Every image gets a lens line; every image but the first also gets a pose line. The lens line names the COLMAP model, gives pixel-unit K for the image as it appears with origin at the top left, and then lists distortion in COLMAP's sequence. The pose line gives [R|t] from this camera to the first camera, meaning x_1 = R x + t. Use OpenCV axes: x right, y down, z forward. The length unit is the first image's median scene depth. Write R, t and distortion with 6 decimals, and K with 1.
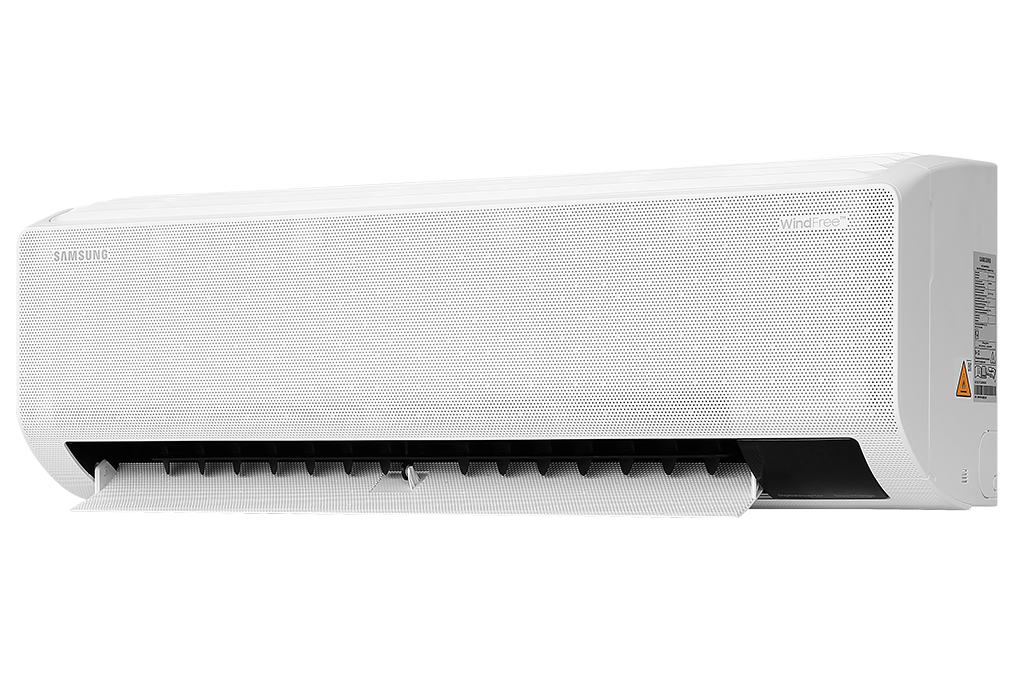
lens RADIAL K [[2430.2, 0, 605.1], [0, 2430.2, 340.5], [0, 0, 1]] dist [0.038274, 1.230295]
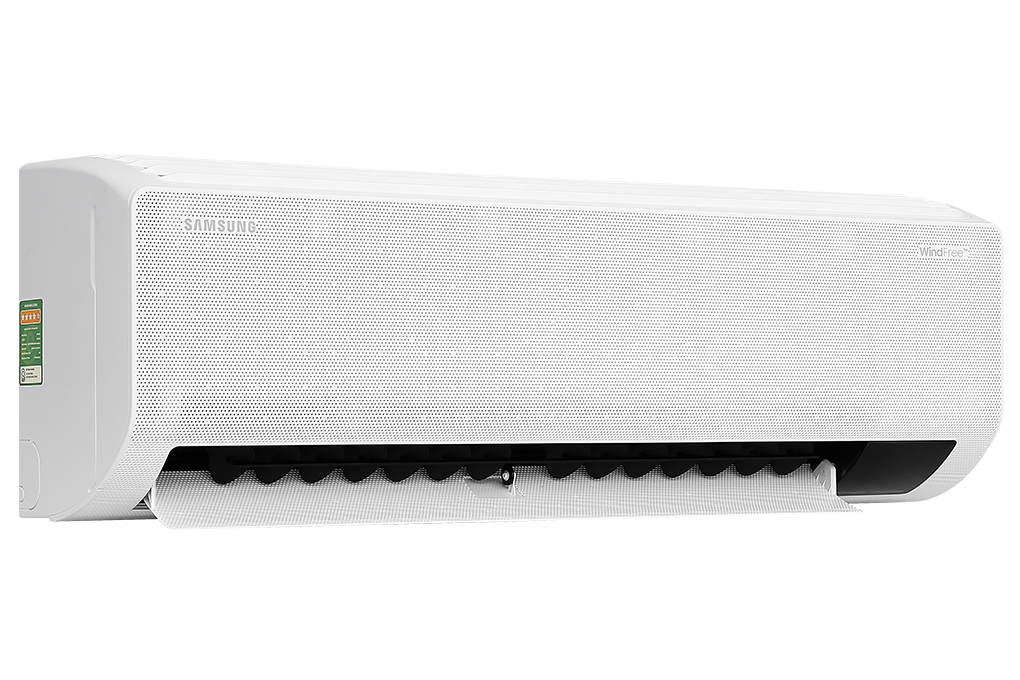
lens RADIAL K [[2430.2, 0, 605.1], [0, 2430.2, 340.5], [0, 0, 1]] dist [0.038274, 1.230295]
pose [[0.583725, 0.033138, 0.811275, -0.868734], [-0.026855, 0.999408, -0.021500, 0.020513], [-0.811507, -0.009237, 0.584269, 0.423741]]
